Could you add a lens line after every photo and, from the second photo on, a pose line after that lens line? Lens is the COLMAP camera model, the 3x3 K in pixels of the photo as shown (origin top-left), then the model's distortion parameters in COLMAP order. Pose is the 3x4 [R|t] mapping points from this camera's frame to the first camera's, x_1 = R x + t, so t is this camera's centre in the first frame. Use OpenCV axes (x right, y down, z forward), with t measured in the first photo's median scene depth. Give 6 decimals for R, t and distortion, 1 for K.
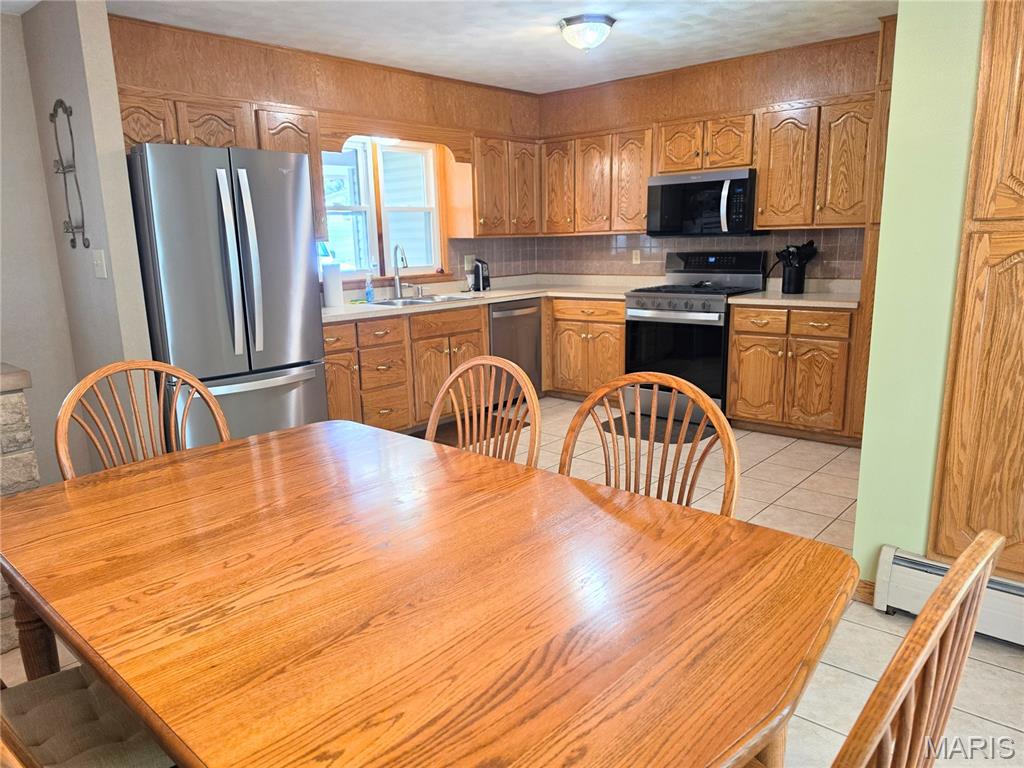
lens RADIAL K [[709.1, 0, 510.3], [0, 709.1, 387.8], [0, 0, 1]] dist [0.099695, -0.167552]
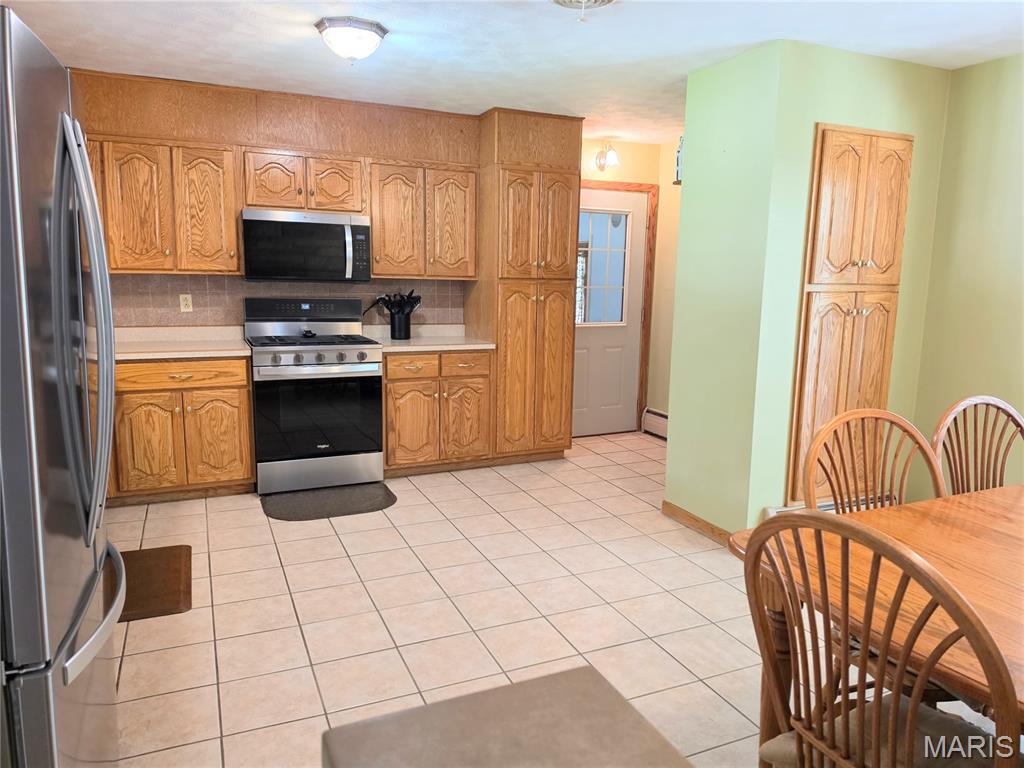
lens RADIAL K [[709.1, 0, 510.3], [0, 709.1, 387.8], [0, 0, 1]] dist [0.099695, -0.167552]
pose [[0.403473, -0.116109, 0.907595, -0.509290], [0.162214, 0.985280, 0.053935, -0.094214], [-0.900498, 0.125464, 0.416368, 0.444408]]
